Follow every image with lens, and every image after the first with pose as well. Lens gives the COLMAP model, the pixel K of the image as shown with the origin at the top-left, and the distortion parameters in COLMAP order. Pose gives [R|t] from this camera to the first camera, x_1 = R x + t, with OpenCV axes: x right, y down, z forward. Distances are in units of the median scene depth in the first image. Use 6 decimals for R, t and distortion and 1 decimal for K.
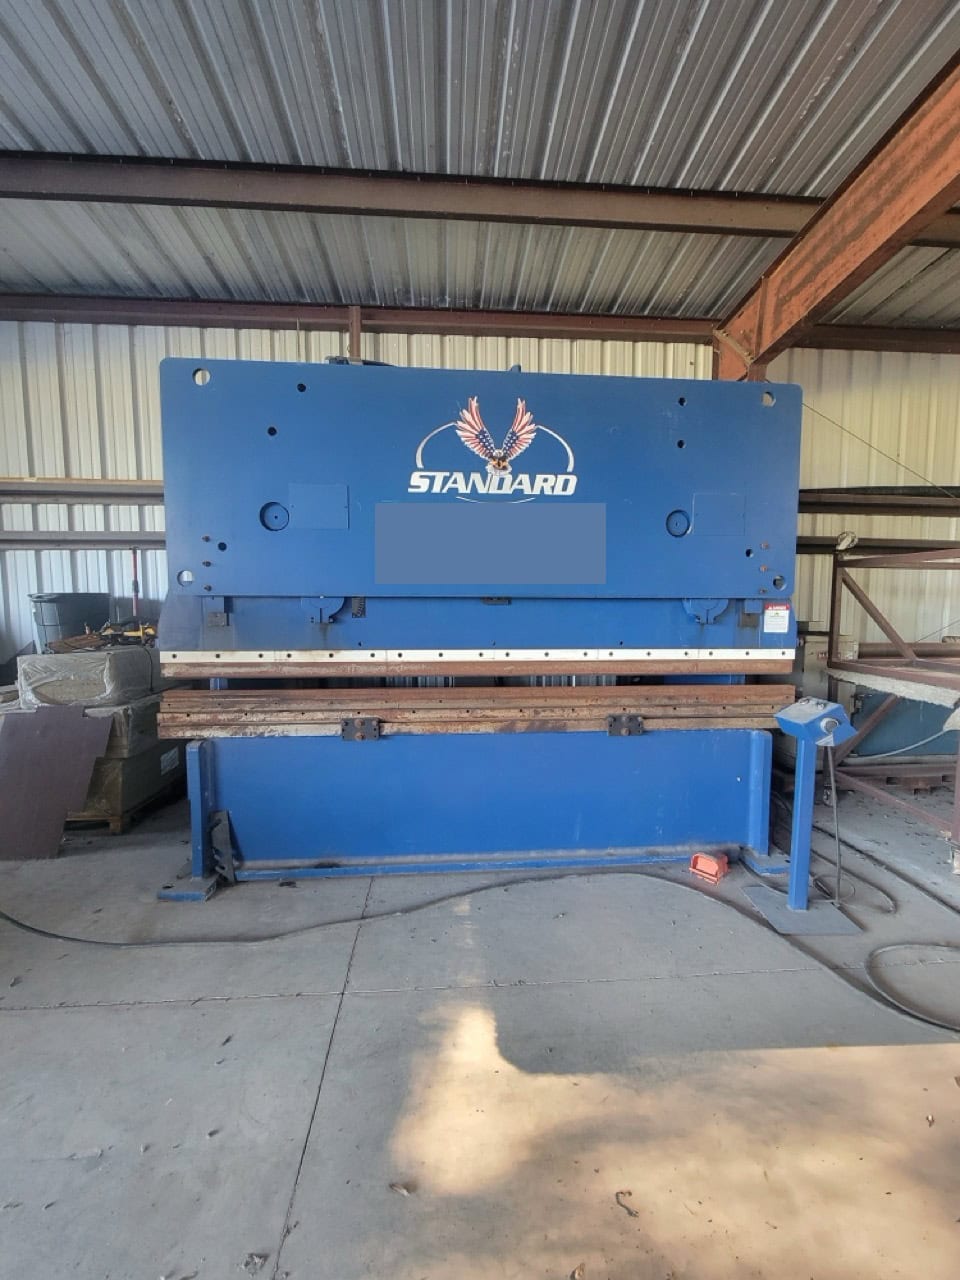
lens RADIAL K [[542.0, 0, 480.0], [0, 542.0, 640.0], [0, 0, 1]] dist [-0.008613, 0.000083]
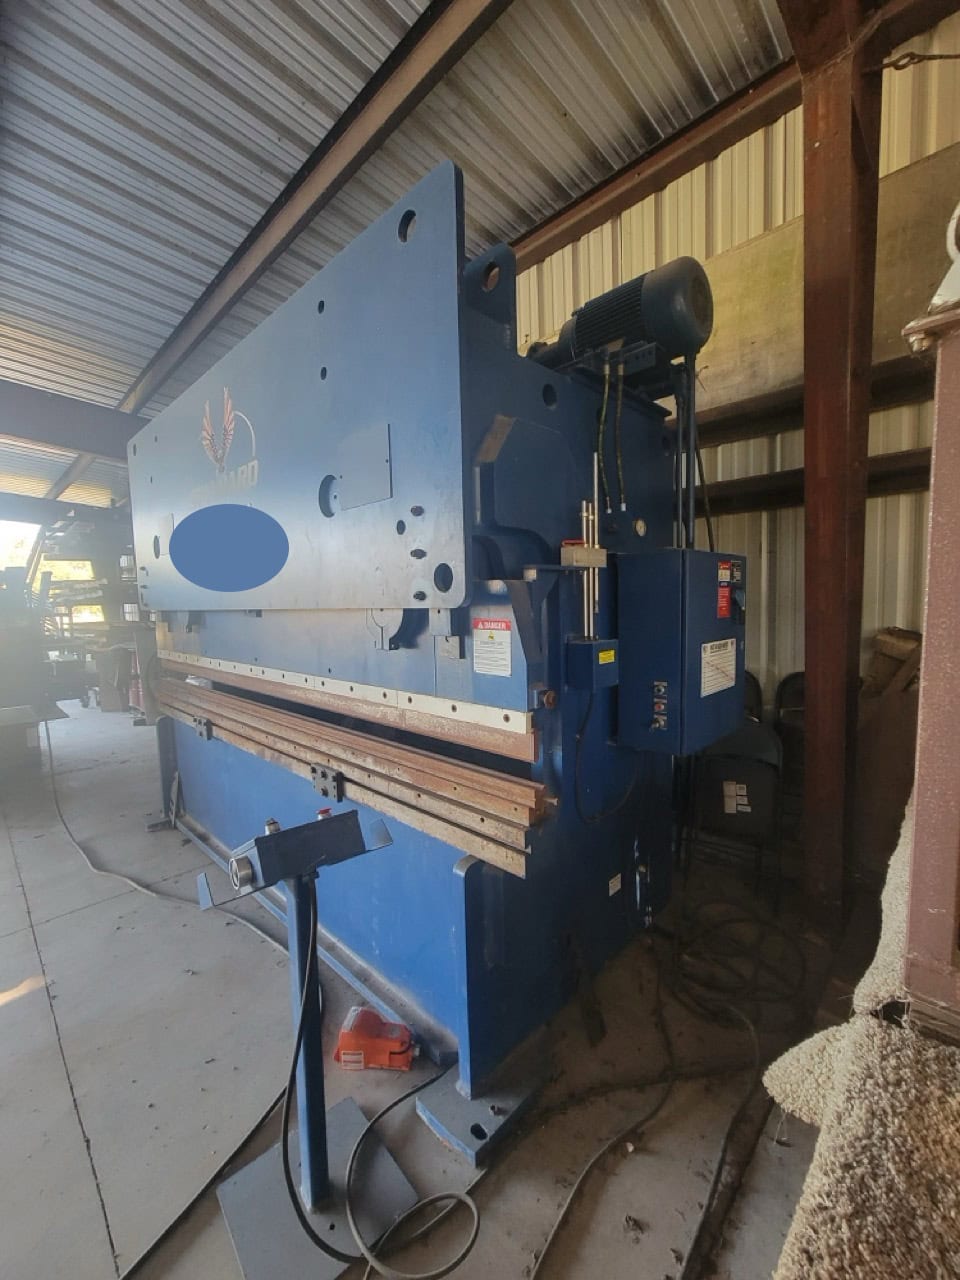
lens RADIAL K [[542.0, 0, 480.0], [0, 542.0, 640.0], [0, 0, 1]] dist [-0.008613, 0.000083]
pose [[0.644017, 0.041681, -0.763875, 0.999849], [-0.026108, 0.999130, 0.032507, -0.068130], [0.764565, -0.000992, 0.644545, 0.720306]]
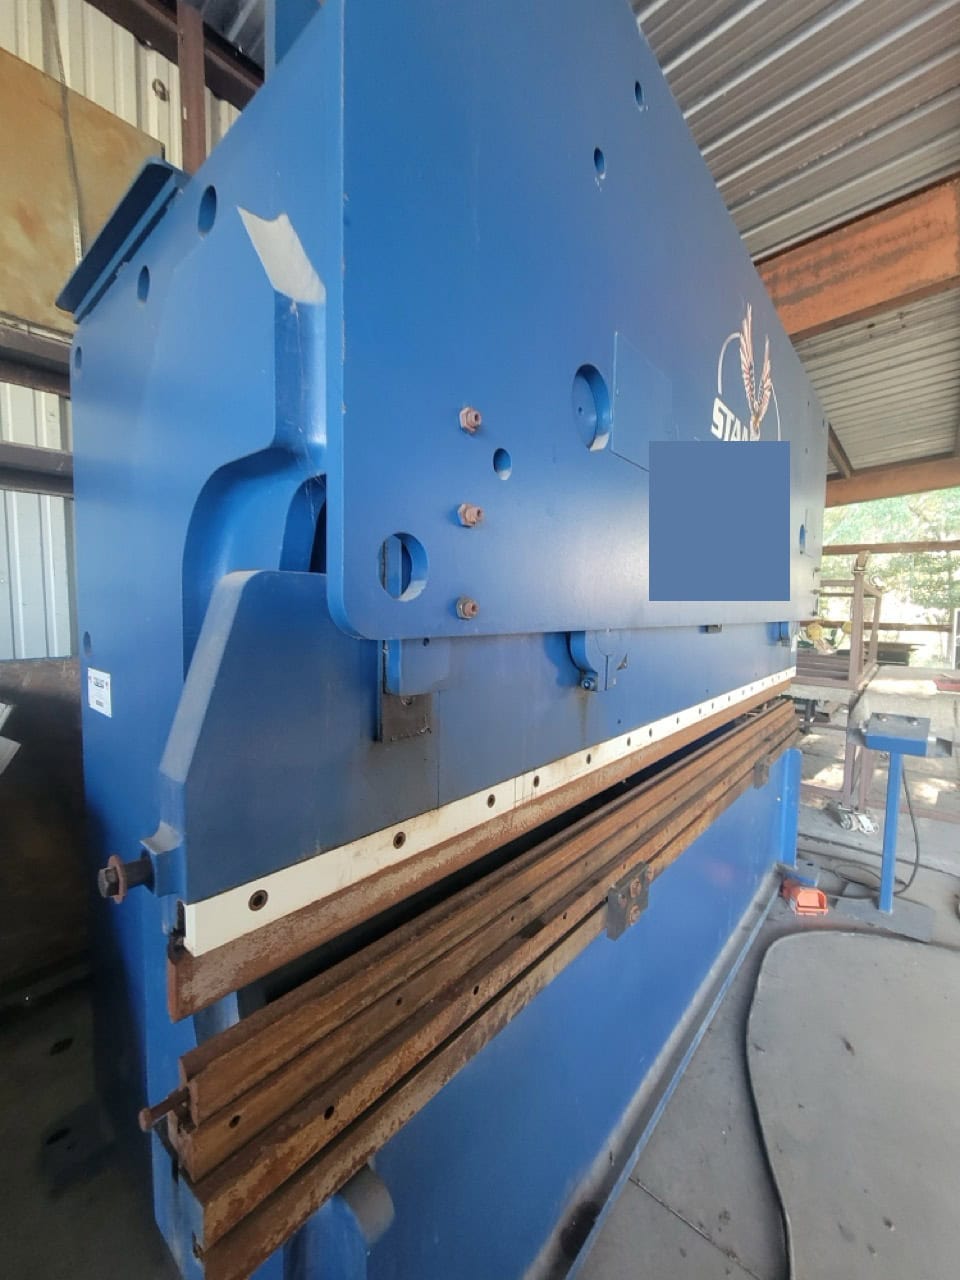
lens RADIAL K [[521.7, 0, 480.0], [0, 521.7, 640.0], [0, 0, 1]] dist [-0.001202, -0.000015]
pose [[0.702227, -0.035488, 0.711068, -0.641581], [0.029358, 0.999351, 0.020882, -0.080912], [-0.711347, 0.006211, 0.702813, 0.763966]]
